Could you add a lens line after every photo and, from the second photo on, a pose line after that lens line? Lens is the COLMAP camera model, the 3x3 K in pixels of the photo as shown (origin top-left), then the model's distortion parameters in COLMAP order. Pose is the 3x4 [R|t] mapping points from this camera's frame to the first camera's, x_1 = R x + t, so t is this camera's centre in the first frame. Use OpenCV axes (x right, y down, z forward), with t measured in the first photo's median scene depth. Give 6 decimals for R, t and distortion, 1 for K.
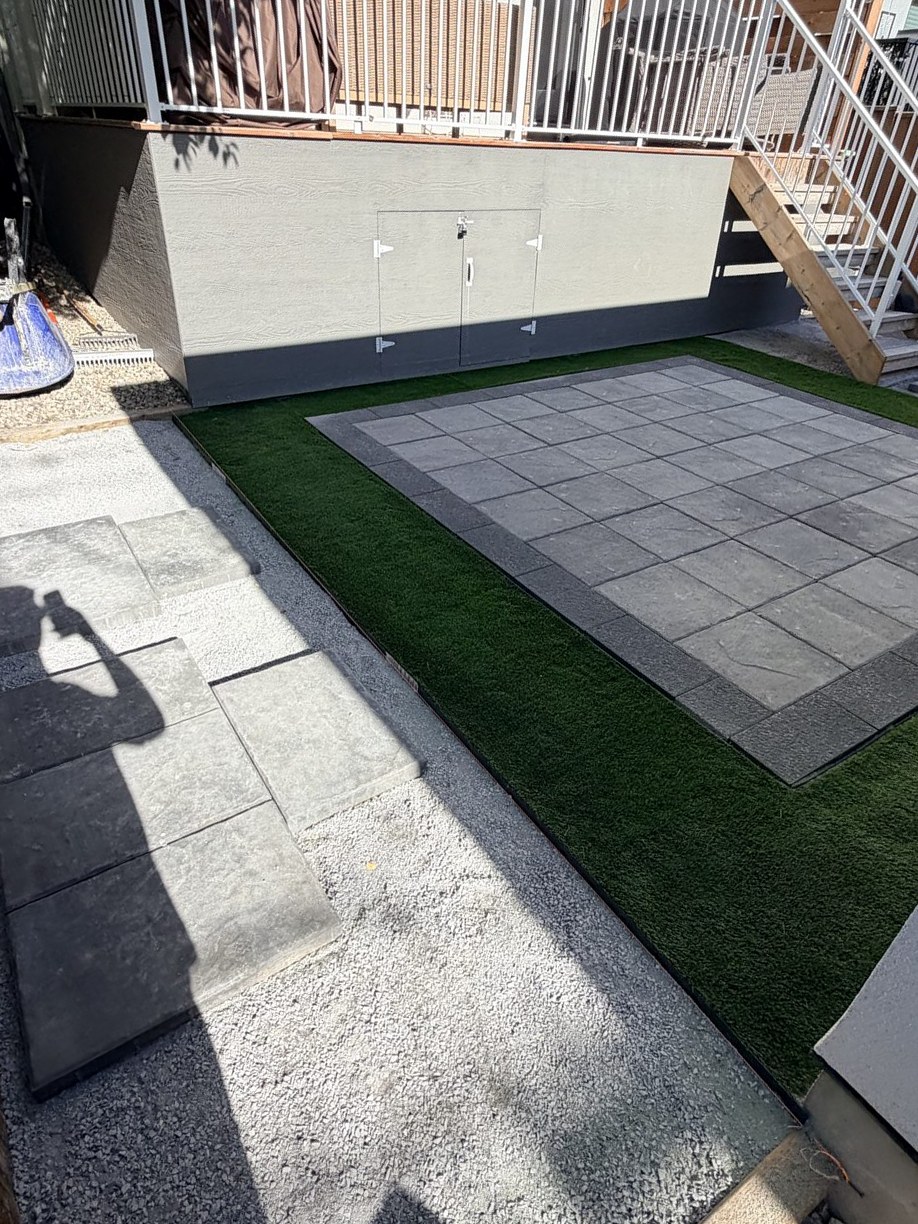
lens RADIAL K [[711.9, 0, 454.1], [0, 711.9, 602.7], [0, 0, 1]] dist [0.003570, -0.004792]
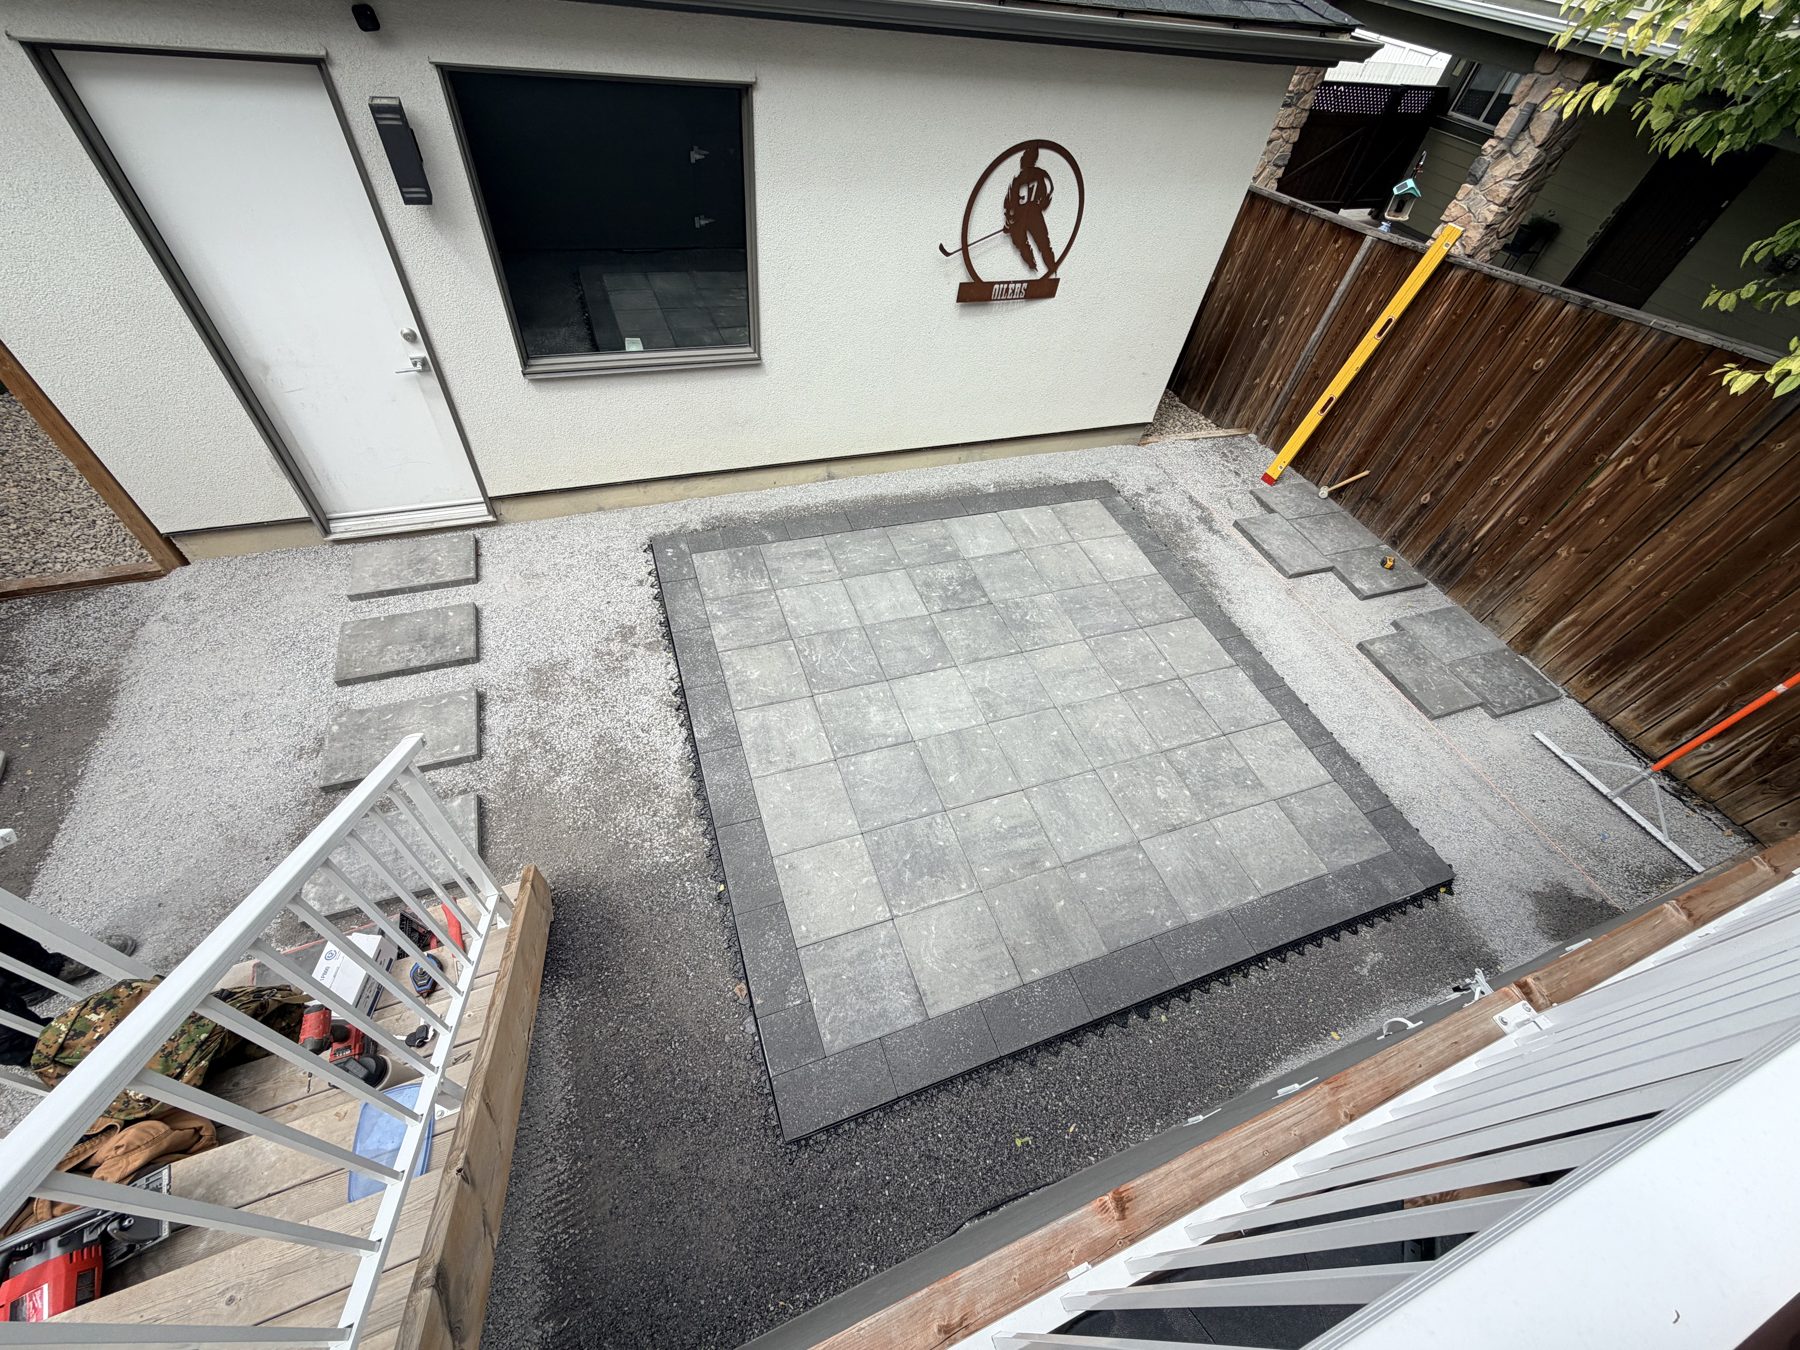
lens RADIAL K [[714.4, 0, 893.6], [0, 714.4, 676.2], [0, 0, 1]] dist [-0.001374, 0.000078]
pose [[-0.963251, -0.266441, 0.033997, 0.447919], [-0.002724, 0.136256, 0.990670, -1.104725], [-0.268587, 0.954172, -0.131975, 1.066445]]
